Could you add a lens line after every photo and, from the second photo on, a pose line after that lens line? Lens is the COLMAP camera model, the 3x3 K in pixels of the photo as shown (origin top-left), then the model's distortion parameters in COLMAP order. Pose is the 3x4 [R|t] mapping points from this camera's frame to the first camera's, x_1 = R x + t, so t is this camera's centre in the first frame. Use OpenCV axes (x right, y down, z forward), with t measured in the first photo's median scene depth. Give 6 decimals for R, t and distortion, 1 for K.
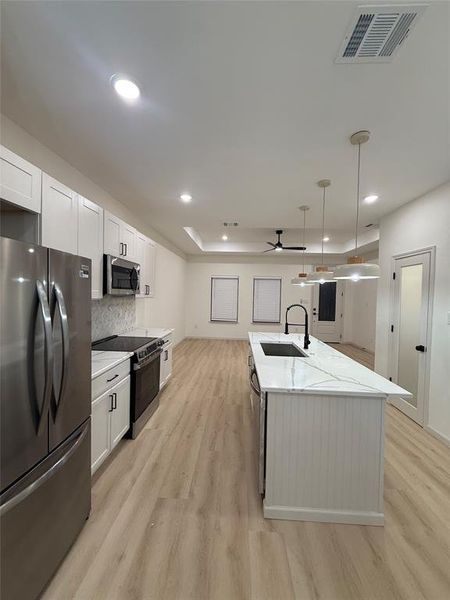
lens RADIAL K [[239.5, 0, 226.2], [0, 239.5, 298.0], [0, 0, 1]] dist [0.002011, 0.000191]
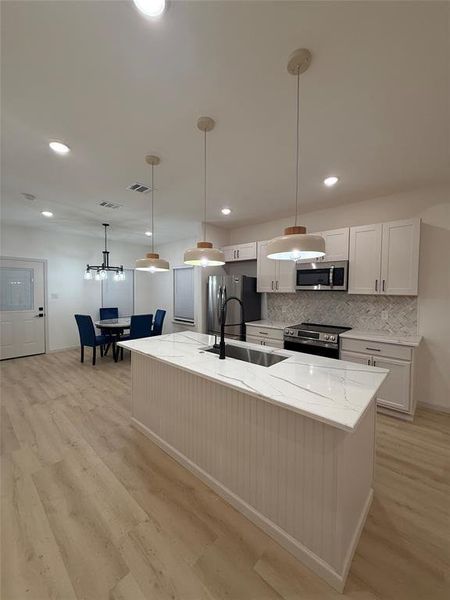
lens RADIAL K [[239.5, 0, 226.2], [0, 239.5, 298.0], [0, 0, 1]] dist [0.002011, 0.000191]
pose [[-0.628592, -0.001845, -0.777733, 0.848619], [-0.039148, 0.998805, 0.029271, 0.009614], [0.776750, 0.048846, -0.627913, 1.398193]]
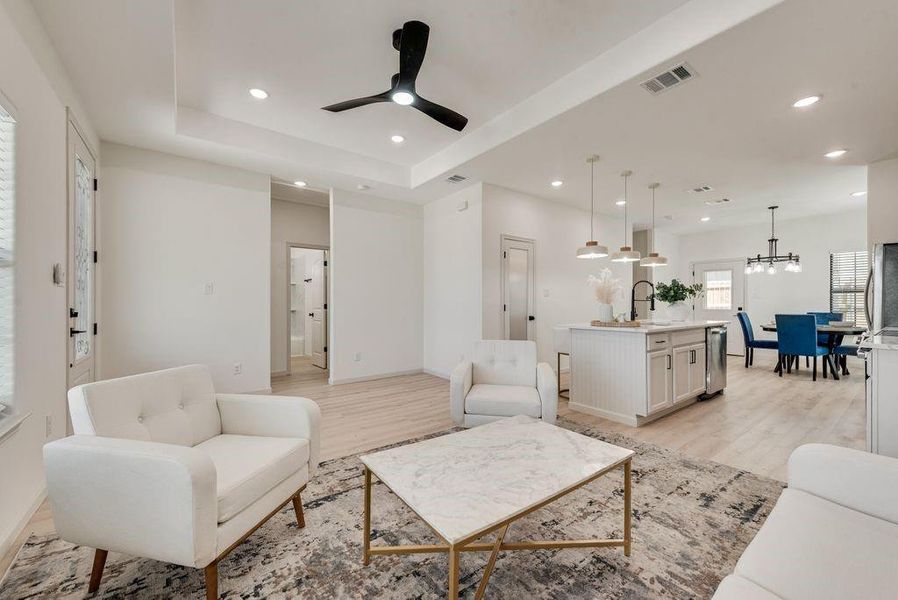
lens RADIAL K [[357.8, 0, 435.6], [0, 357.8, 301.8], [0, 0, 1]] dist [-0.000040, 0.000007]
pose [[-0.628304, -0.020326, 0.777703, -0.329335], [0.003179, 0.999583, 0.028694, 0.069315], [-0.777962, 0.020501, -0.627977, 2.565079]]
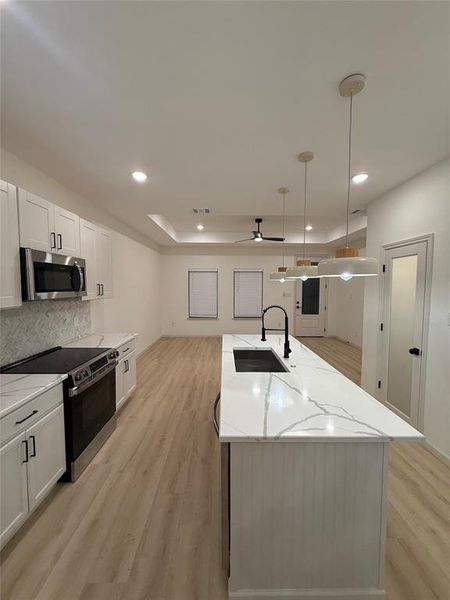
lens RADIAL K [[239.5, 0, 226.2], [0, 239.5, 298.0], [0, 0, 1]] dist [0.002011, 0.000191]
pose [[0.997976, -0.023564, 0.059061, 0.074094], [0.021394, 0.999082, 0.037113, -0.033174], [-0.059881, -0.035774, 0.997564, 0.172707]]
